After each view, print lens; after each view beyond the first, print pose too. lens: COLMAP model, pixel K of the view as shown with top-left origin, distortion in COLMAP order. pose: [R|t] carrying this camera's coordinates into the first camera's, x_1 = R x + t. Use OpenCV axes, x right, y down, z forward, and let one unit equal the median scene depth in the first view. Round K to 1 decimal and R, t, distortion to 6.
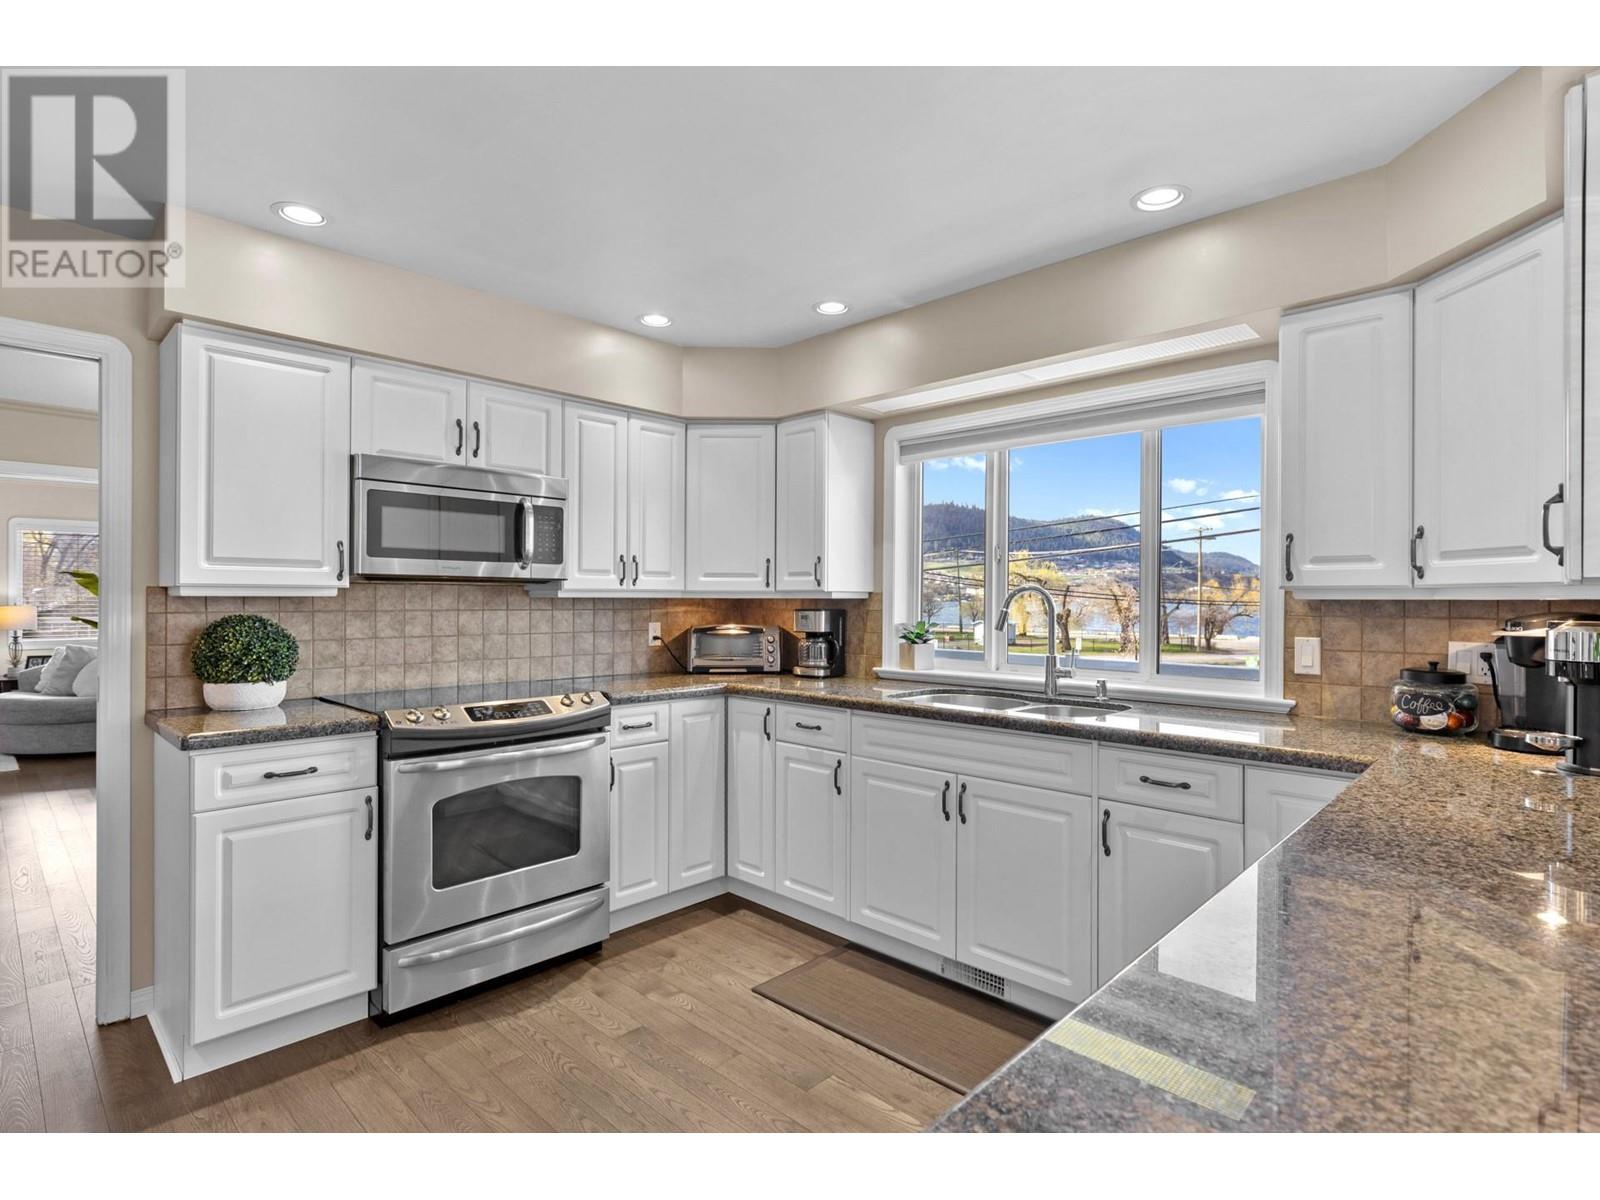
lens RADIAL K [[792.6, 0, 797.8], [0, 792.6, 608.1], [0, 0, 1]] dist [-0.006251, -0.000729]
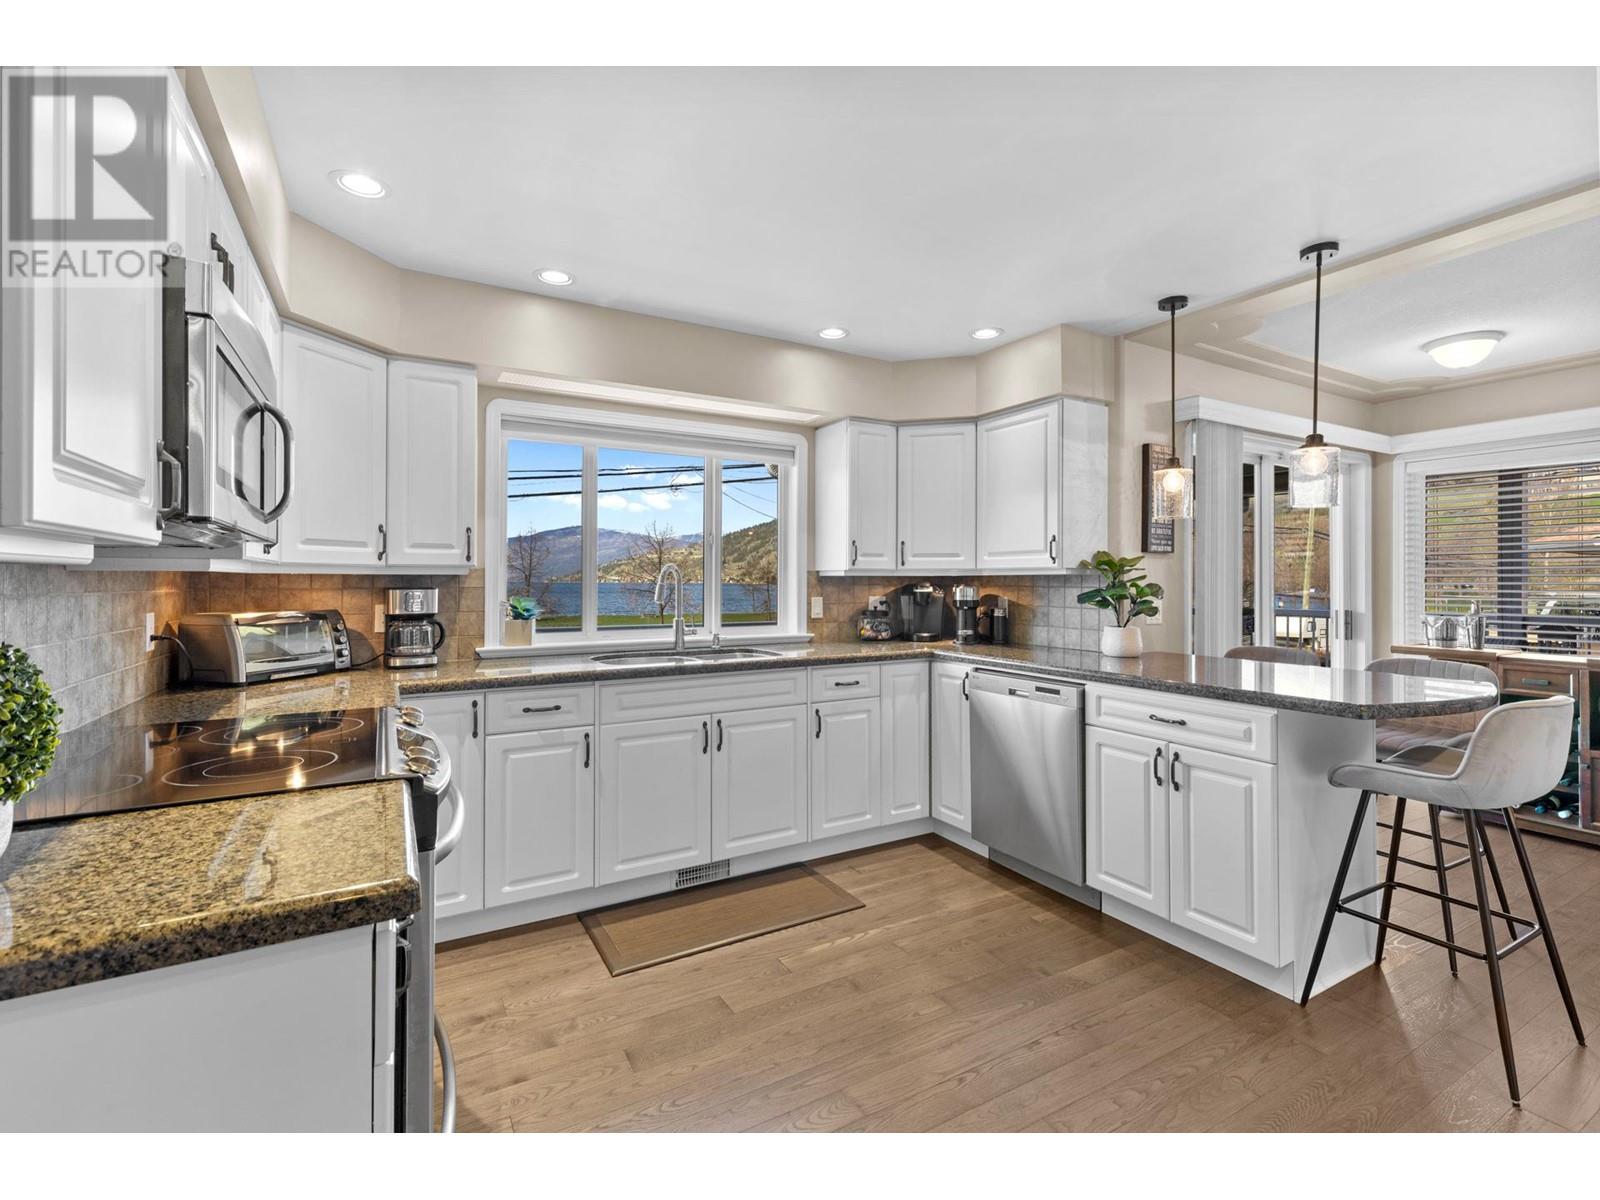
lens RADIAL K [[736.4, 0, 800.4], [0, 736.4, 585.3], [0, 0, 1]] dist [0.002498, -0.000515]
pose [[0.279420, -0.013832, 0.960069, -0.934725], [0.009421, 0.999888, 0.011663, -0.009077], [-0.960123, 0.005786, 0.279519, 0.566847]]
